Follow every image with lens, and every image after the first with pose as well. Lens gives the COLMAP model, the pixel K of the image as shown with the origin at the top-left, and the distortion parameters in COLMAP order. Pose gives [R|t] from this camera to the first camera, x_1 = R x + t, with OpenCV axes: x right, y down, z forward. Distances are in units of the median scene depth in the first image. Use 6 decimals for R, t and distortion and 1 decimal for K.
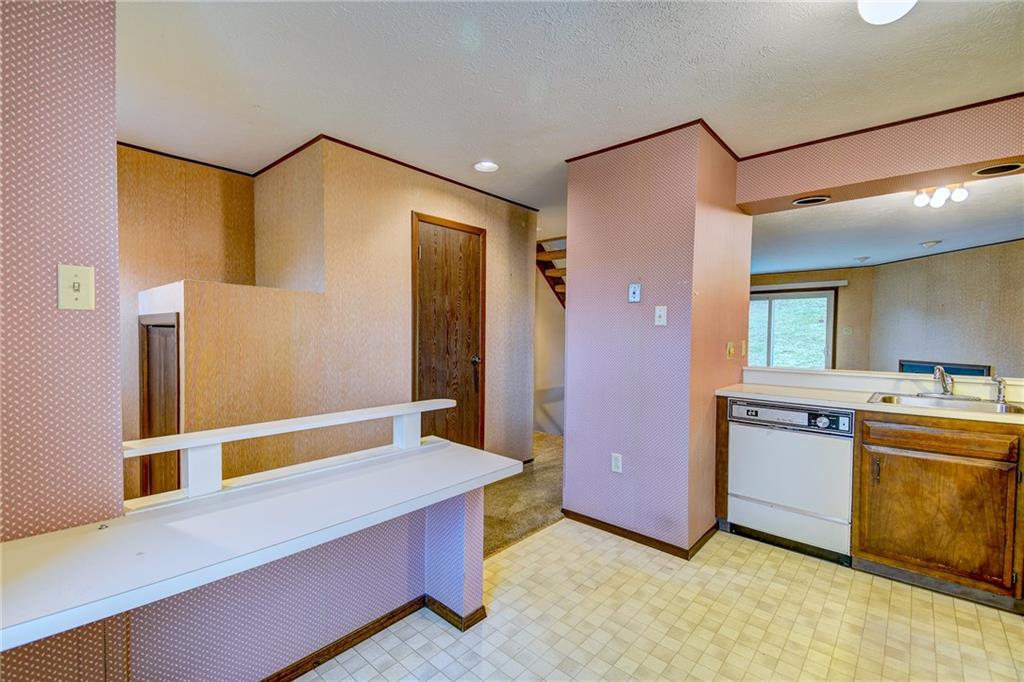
lens RADIAL K [[435.0, 0, 512.0], [0, 435.0, 341.0], [0, 0, 1]] dist [-0.035962, -0.000321]
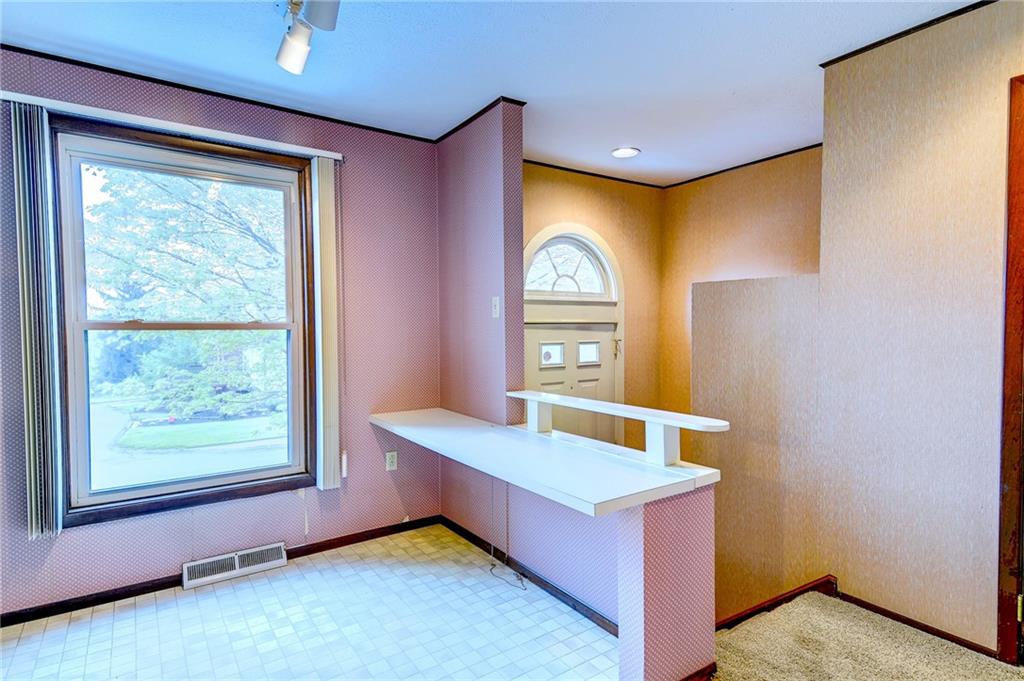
lens RADIAL K [[543.0, 0, 512.0], [0, 543.0, 340.5], [0, 0, 1]] dist [0.002029, 0.000506]
pose [[-0.242168, 0.019411, -0.970040, 0.752238], [-0.010830, 0.999683, 0.022708, -0.012883], [0.970174, 0.016004, -0.241881, 0.862815]]
